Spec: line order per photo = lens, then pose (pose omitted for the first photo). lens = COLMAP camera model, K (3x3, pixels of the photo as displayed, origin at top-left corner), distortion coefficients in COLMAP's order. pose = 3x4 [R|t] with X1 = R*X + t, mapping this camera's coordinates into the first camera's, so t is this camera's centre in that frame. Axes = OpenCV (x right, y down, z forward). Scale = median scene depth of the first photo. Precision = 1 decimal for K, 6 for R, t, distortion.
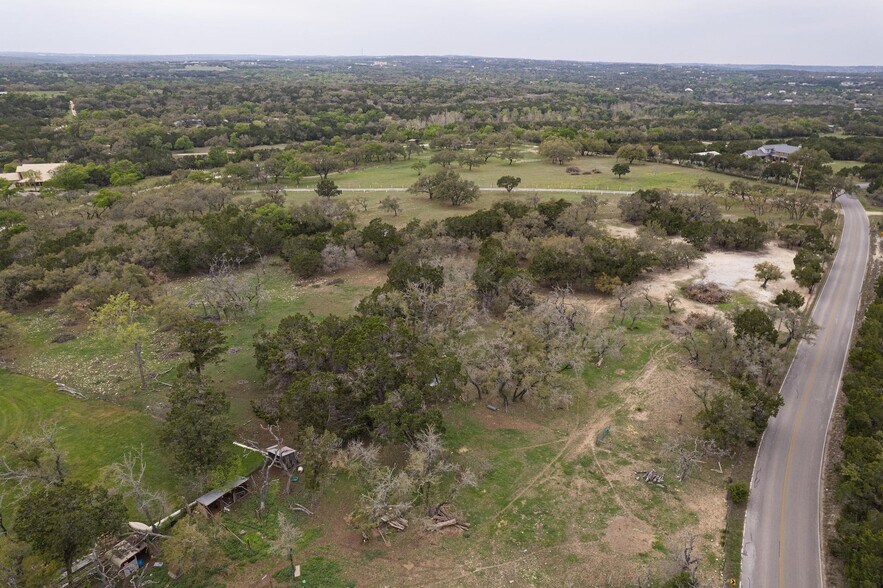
lens RADIAL K [[564.5, 0, 441.5], [0, 564.5, 294.0], [0, 0, 1]] dist [-0.073706, 0.067468]
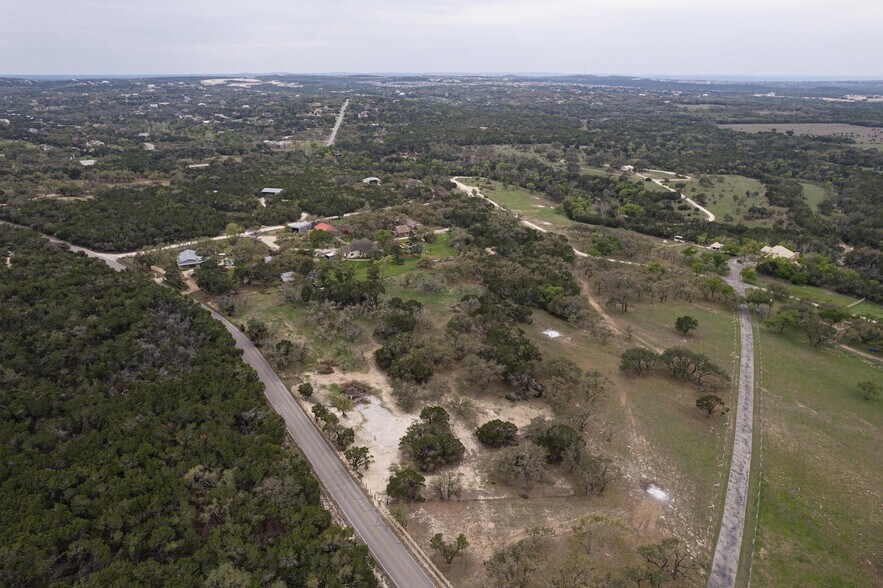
lens RADIAL K [[564.5, 0, 441.5], [0, 564.5, 294.0], [0, 0, 1]] dist [-0.073706, 0.067468]
pose [[-0.322011, 0.334485, -0.885680, 1.117311], [-0.377623, 0.812491, 0.444138, -0.665121], [0.868165, 0.477470, -0.135322, 0.848109]]
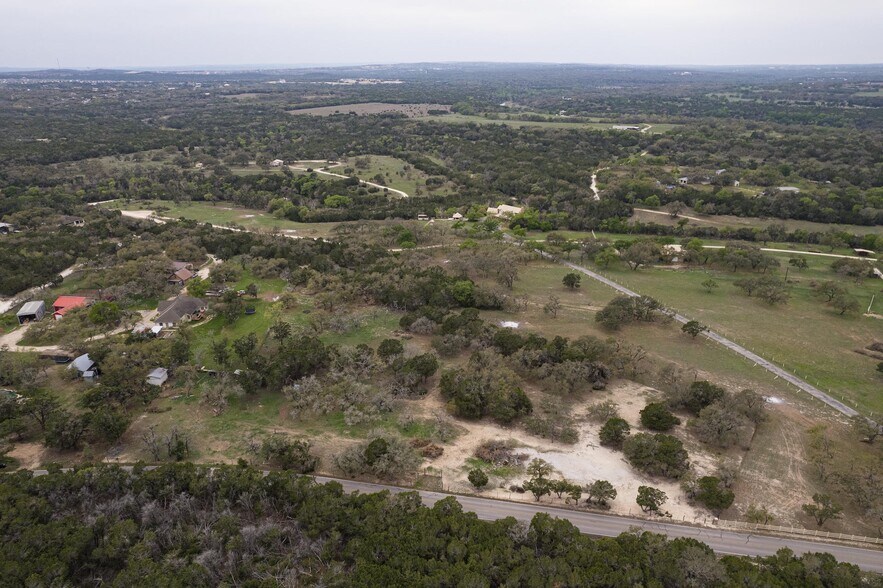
lens RADIAL K [[583.8, 0, 441.5], [0, 583.8, 294.0], [0, 0, 1]] dist [-0.075618, 0.068622]
pose [[0.458050, 0.314564, -0.831408, 0.918036], [-0.333233, 0.927853, 0.167465, -0.338211], [0.824103, 0.200345, 0.529826, 0.080658]]
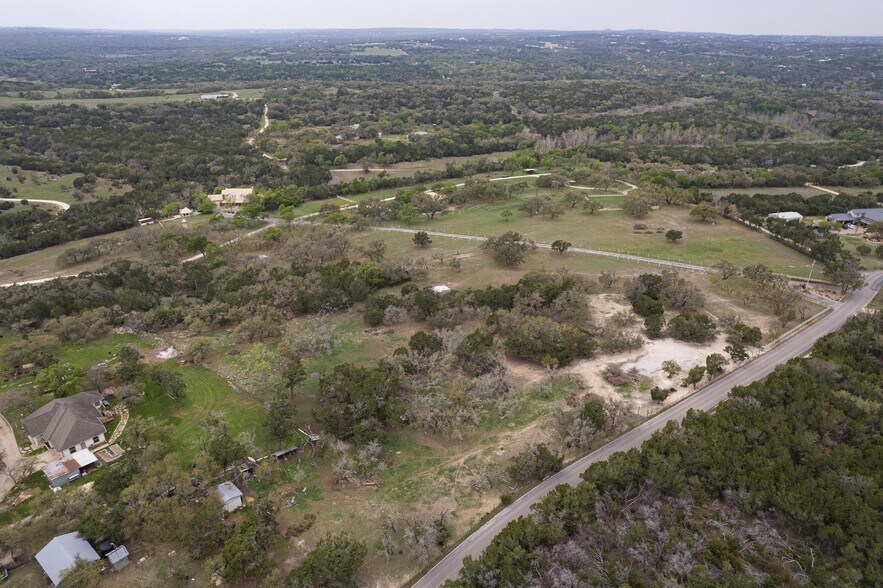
lens RADIAL K [[572.3, 0, 441.5], [0, 572.3, 294.0], [0, 0, 1]] dist [-0.067561, 0.058312]
pose [[0.958238, 0.113443, -0.262508, 0.256636], [-0.103045, 0.993259, 0.053092, -0.161111], [0.266761, -0.023825, 0.963468, -0.358314]]
